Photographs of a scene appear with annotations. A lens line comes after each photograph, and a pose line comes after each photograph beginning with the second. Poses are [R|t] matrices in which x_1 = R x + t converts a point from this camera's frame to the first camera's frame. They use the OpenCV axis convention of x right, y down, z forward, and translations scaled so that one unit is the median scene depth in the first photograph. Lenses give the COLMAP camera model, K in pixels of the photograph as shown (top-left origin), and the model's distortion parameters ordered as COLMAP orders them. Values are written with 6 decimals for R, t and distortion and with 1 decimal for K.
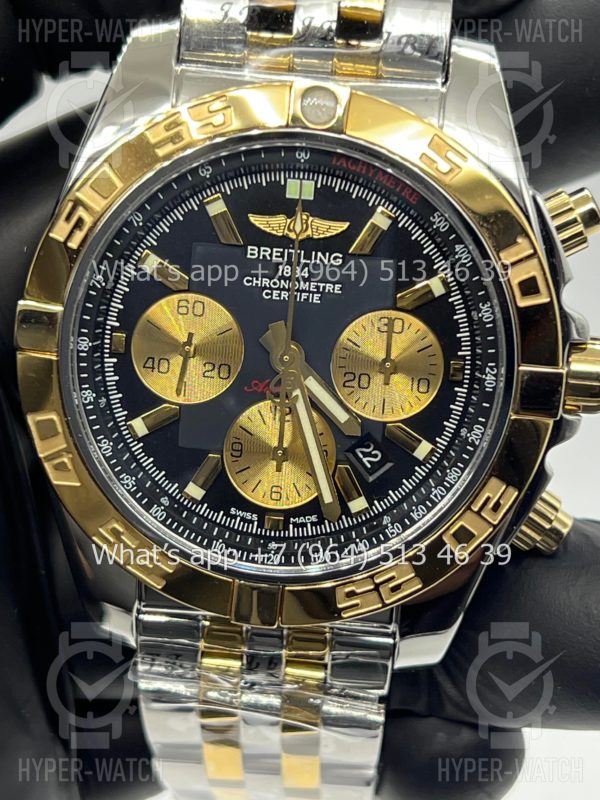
lens RADIAL K [[1896.5, 0, 300.0], [0, 1896.5, 400.0], [0, 0, 1]] dist [0.270741, -0.471268]
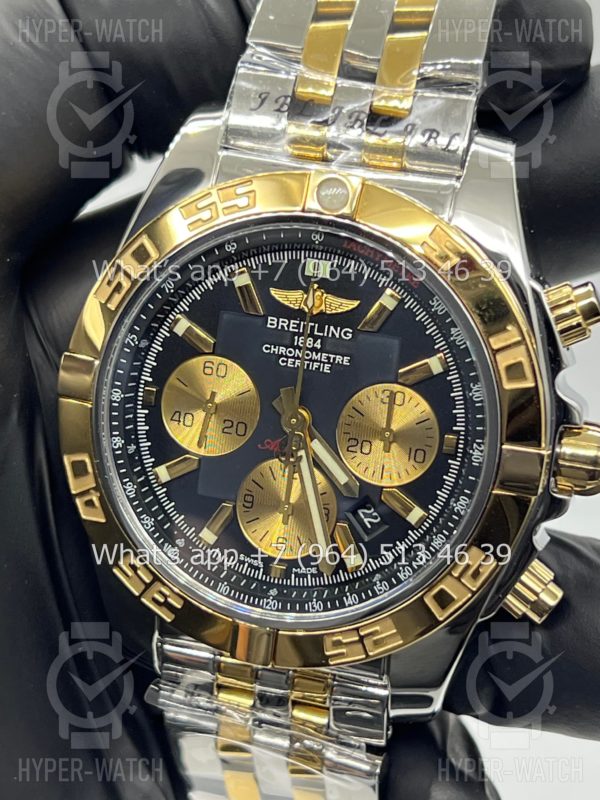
lens RADIAL K [[1896.5, 0, 300.0], [0, 1896.5, 400.0], [0, 0, 1]] dist [0.270741, -0.471268]
pose [[0.980032, 0.071129, -0.185684, 0.196919], [-0.076572, 0.996815, -0.022297, -0.009931], [0.183507, 0.036070, 0.982356, -0.071404]]
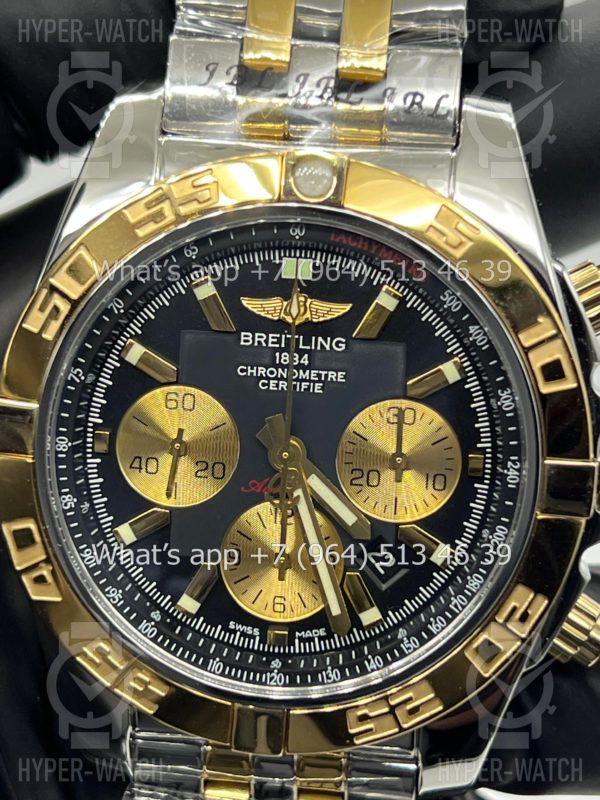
lens RADIAL K [[1896.5, 0, 300.0], [0, 1896.5, 400.0], [0, 0, 1]] dist [0.270741, -0.471268]
pose [[0.998535, -0.021389, -0.049701, 0.044794], [0.019978, 0.999388, -0.028718, -0.022011], [0.050285, 0.027683, 0.998351, 0.098249]]
